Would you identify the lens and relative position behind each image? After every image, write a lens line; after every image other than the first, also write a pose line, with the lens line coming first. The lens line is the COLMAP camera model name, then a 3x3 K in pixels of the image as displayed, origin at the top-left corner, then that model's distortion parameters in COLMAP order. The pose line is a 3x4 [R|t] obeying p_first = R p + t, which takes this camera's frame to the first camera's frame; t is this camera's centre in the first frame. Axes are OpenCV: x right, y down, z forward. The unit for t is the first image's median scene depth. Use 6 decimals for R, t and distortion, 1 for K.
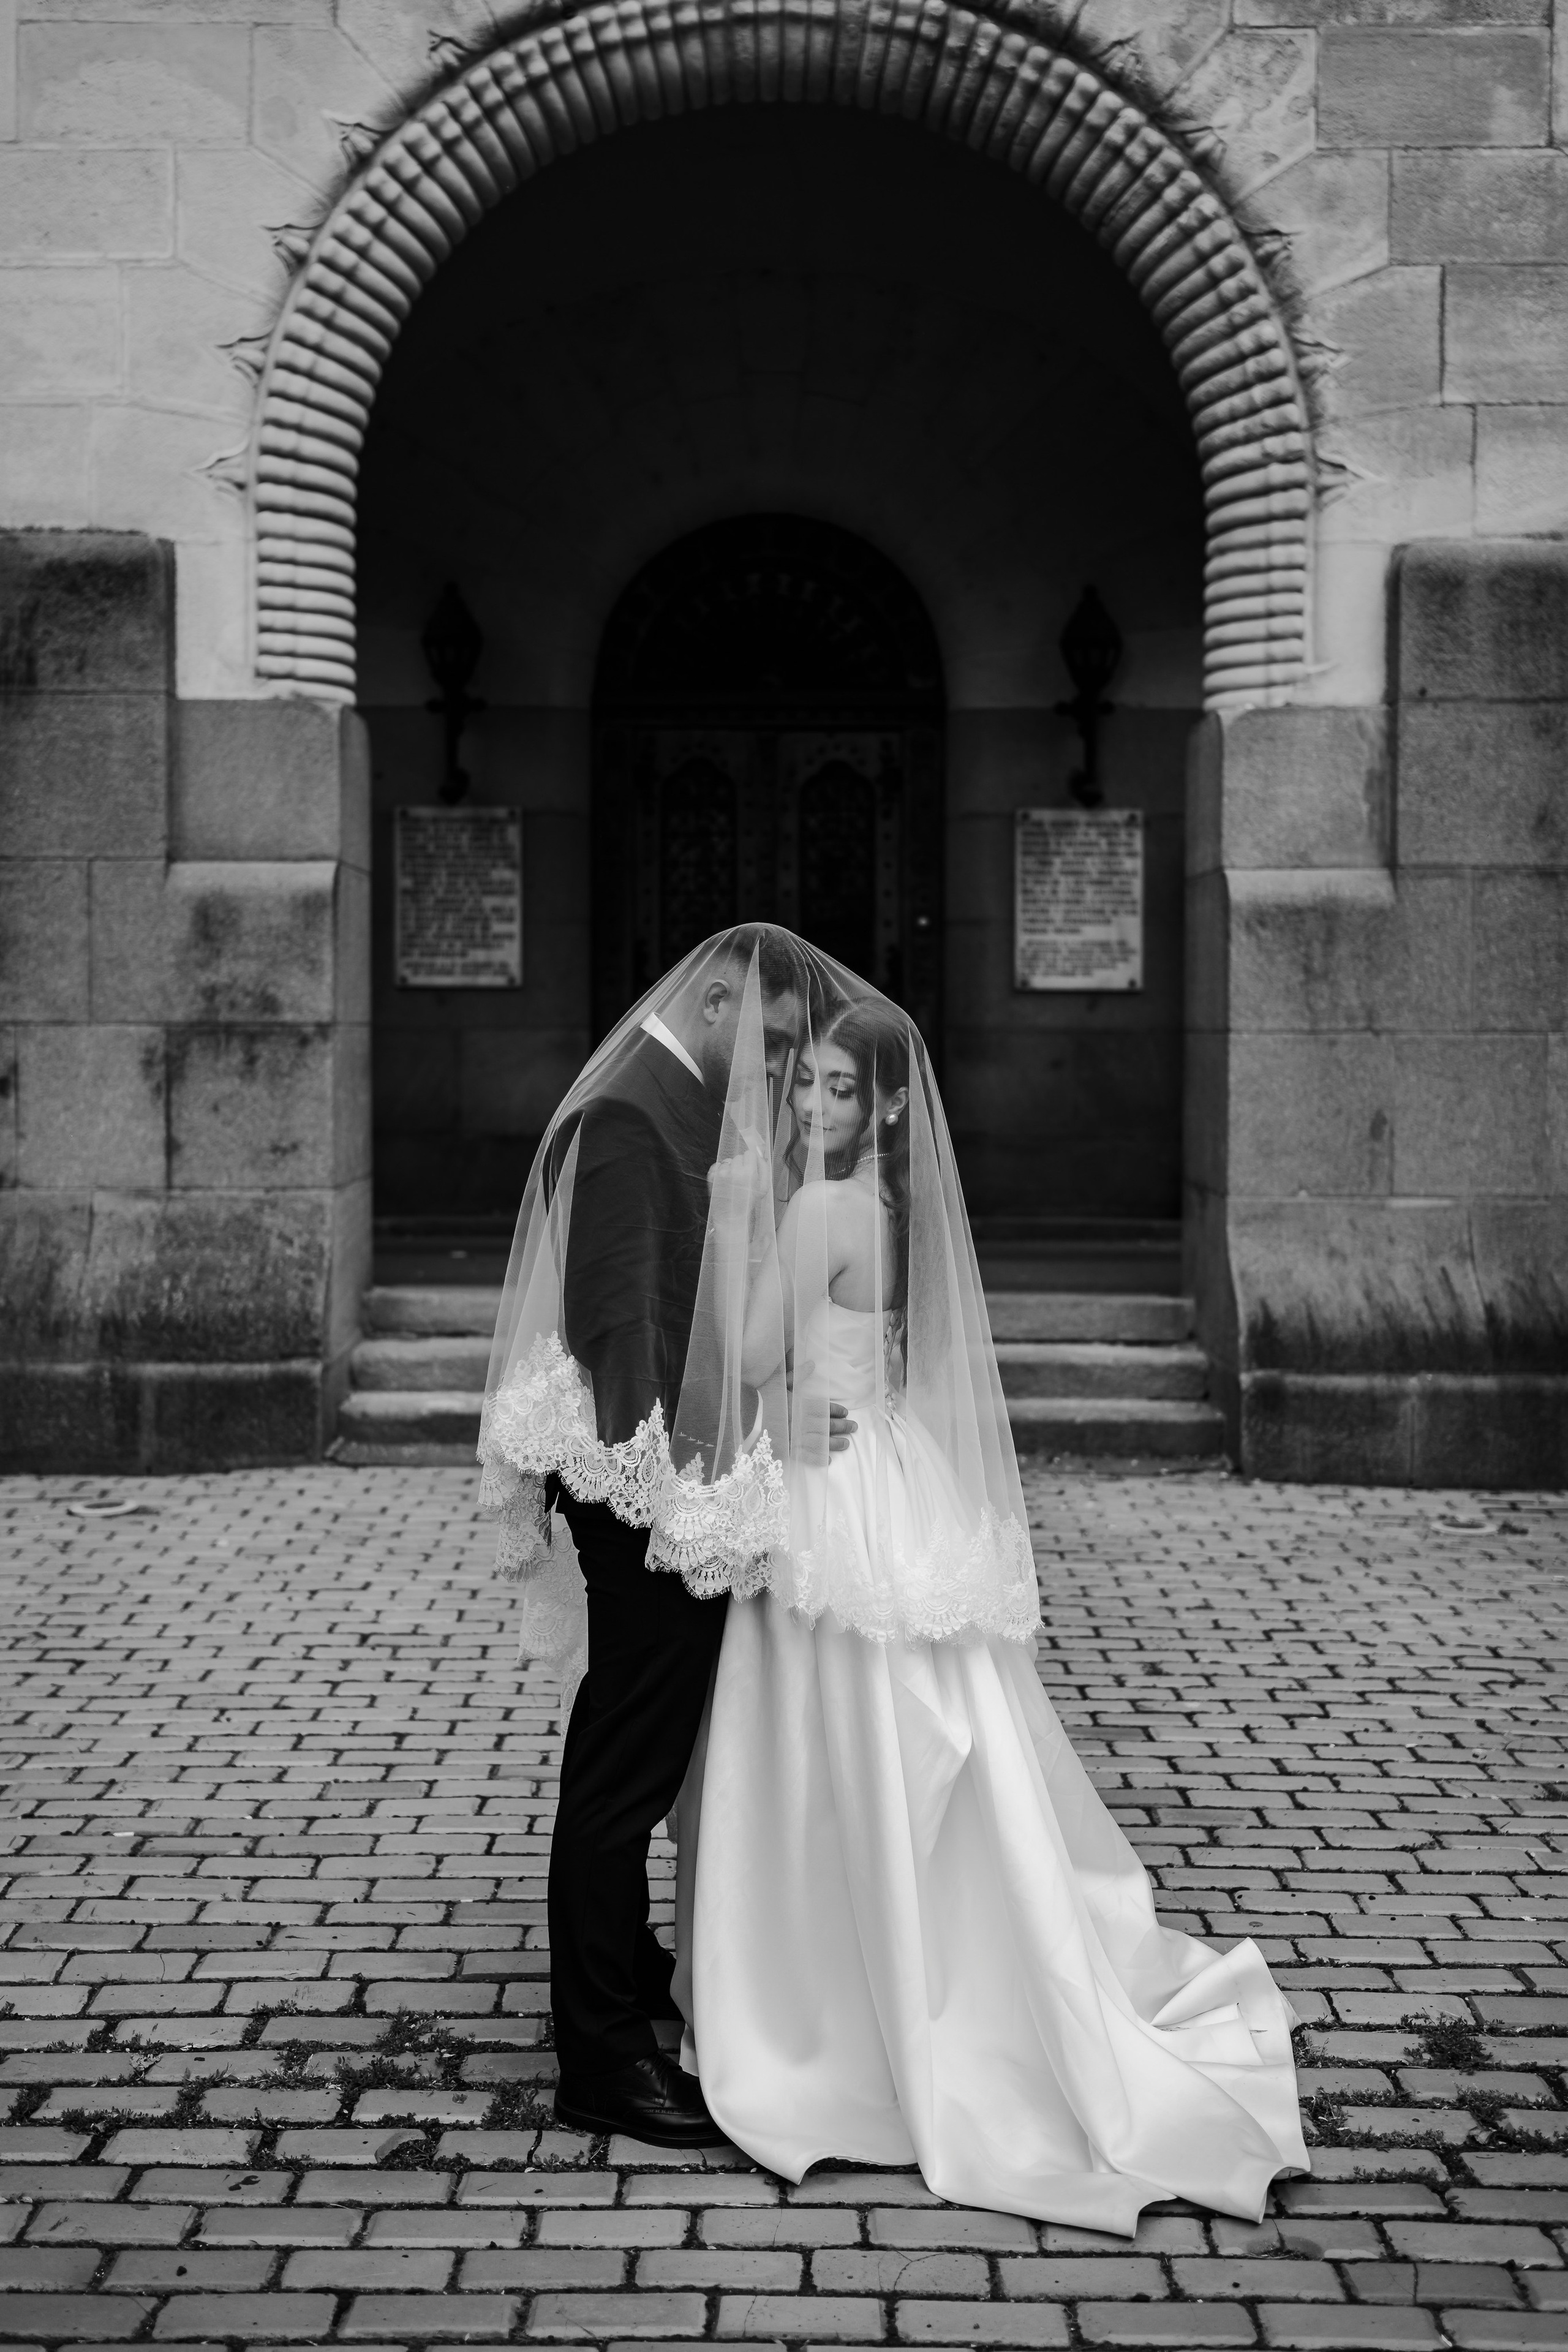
lens RADIAL K [[2219.8, 0, 771.3], [0, 2219.8, 1082.2], [0, 0, 1]] dist [0.014122, 0.002417]
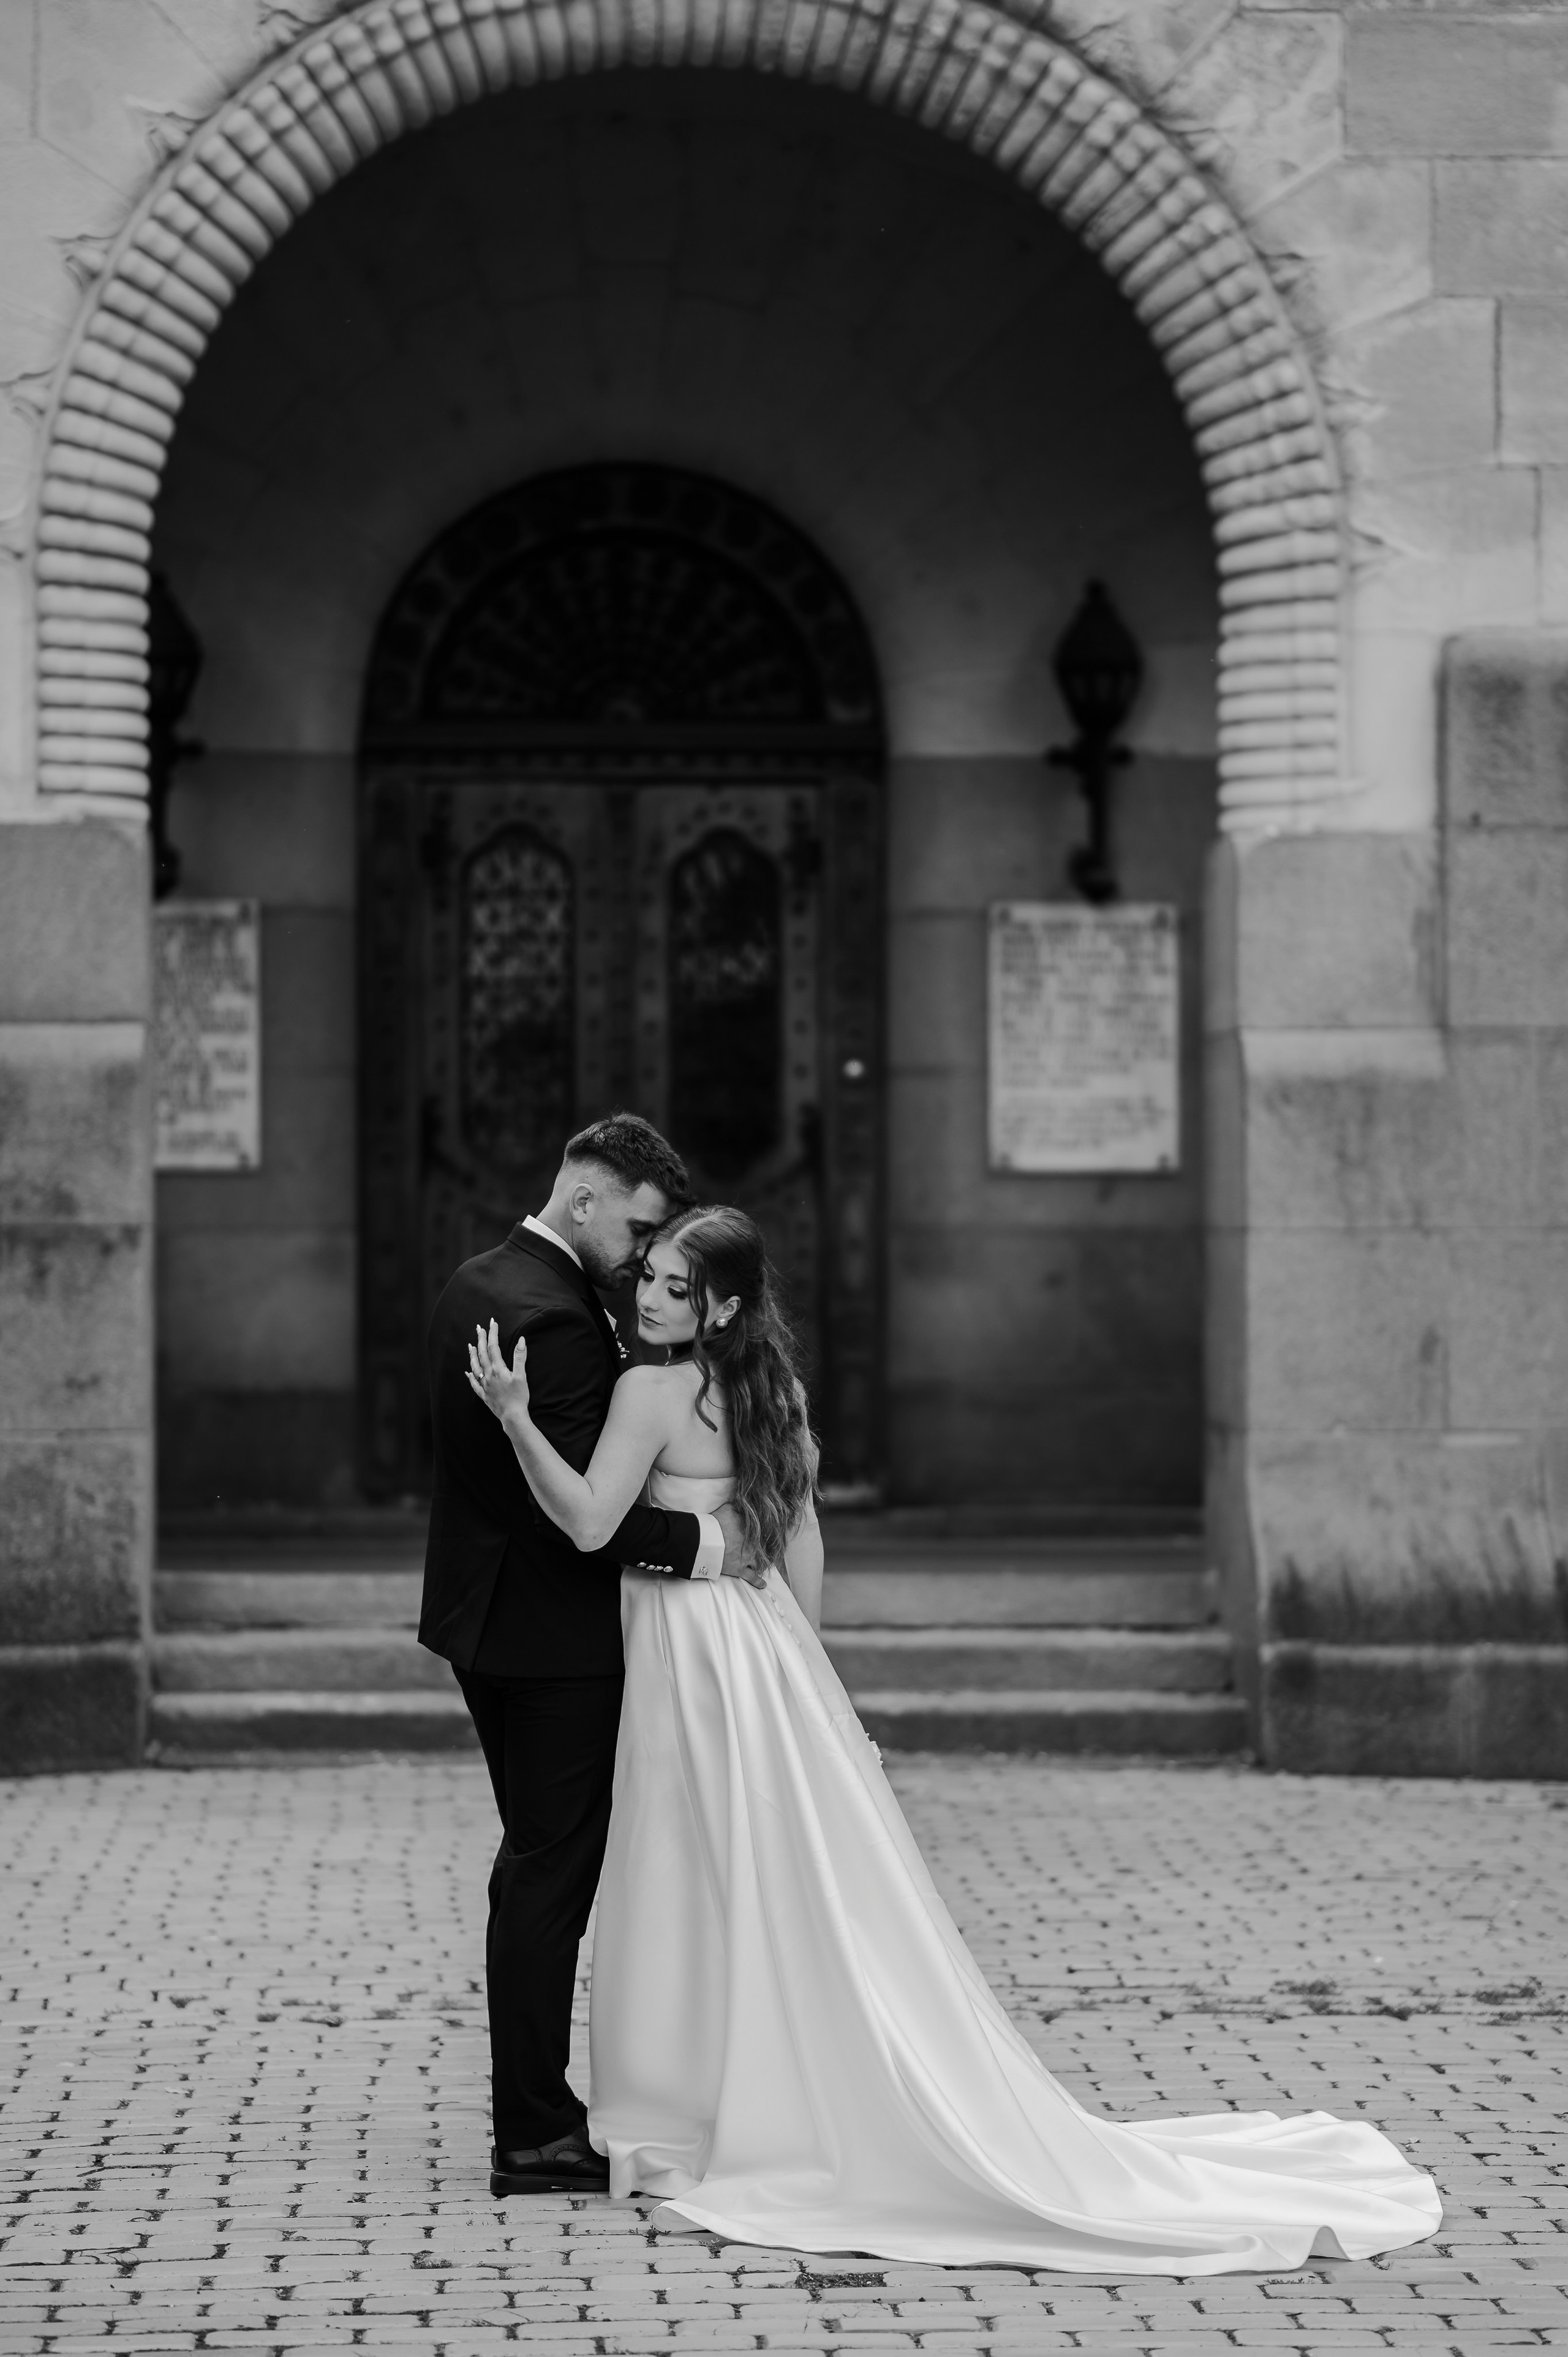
lens RADIAL K [[6282.2, 0, 784.0], [0, 6282.2, 1178.5], [0, 0, 1]] dist [0.035485, -0.139863]
pose [[0.997378, -0.004200, 0.072251, -0.129718], [0.006454, 0.999499, -0.030994, 0.027974], [-0.072084, 0.031379, 0.996905, -1.280325]]
